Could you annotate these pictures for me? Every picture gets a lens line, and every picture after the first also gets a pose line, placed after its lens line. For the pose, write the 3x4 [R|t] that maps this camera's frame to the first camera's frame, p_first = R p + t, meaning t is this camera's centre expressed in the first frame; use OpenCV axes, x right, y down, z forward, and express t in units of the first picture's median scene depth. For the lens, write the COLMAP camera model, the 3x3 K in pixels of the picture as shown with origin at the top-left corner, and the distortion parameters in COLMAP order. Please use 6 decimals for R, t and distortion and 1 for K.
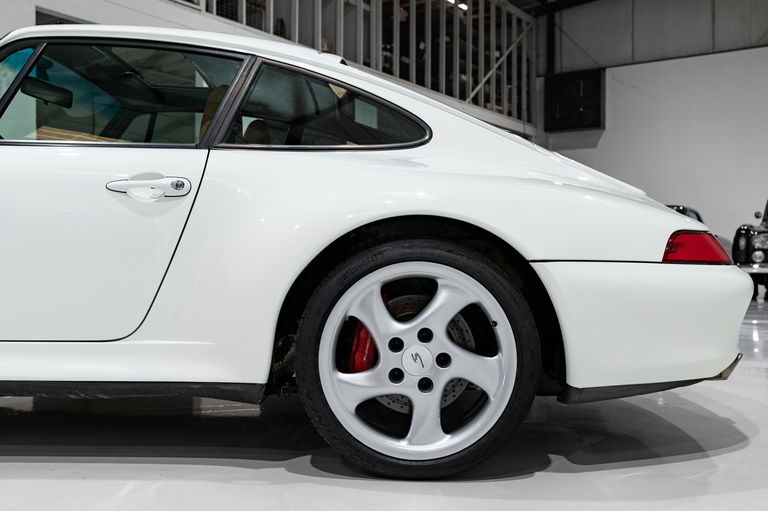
lens RADIAL K [[812.7, 0, 385.0], [0, 812.7, 252.1], [0, 0, 1]] dist [-0.008252, 0.000000]
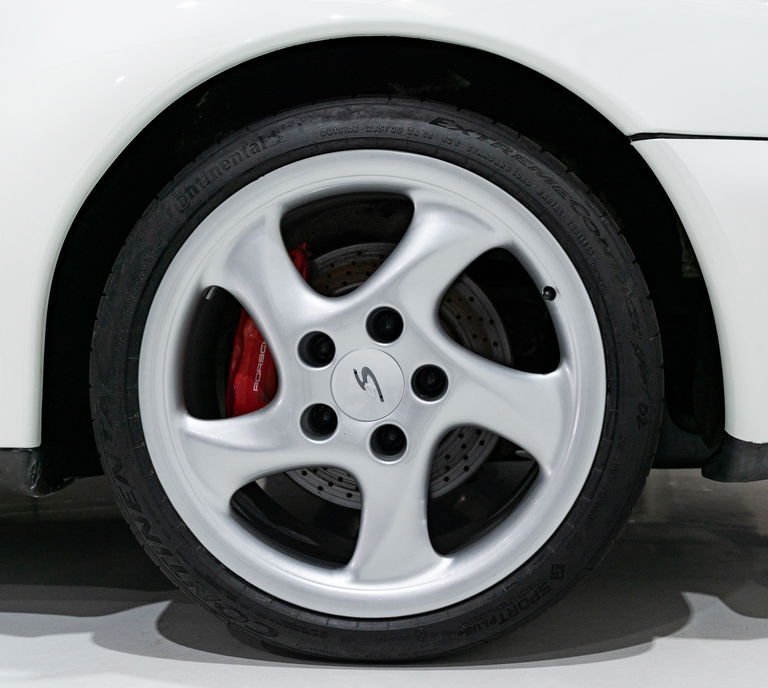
lens RADIAL K [[1061.0, 0, 382.6], [0, 1061.0, 346.6], [0, 0, 1]] dist [-0.021784, 0.000000]
pose [[0.997668, -0.027234, -0.062589, 0.082271], [0.029765, 0.998762, 0.039861, 0.091428], [0.061426, -0.041631, 0.997243, 0.449615]]
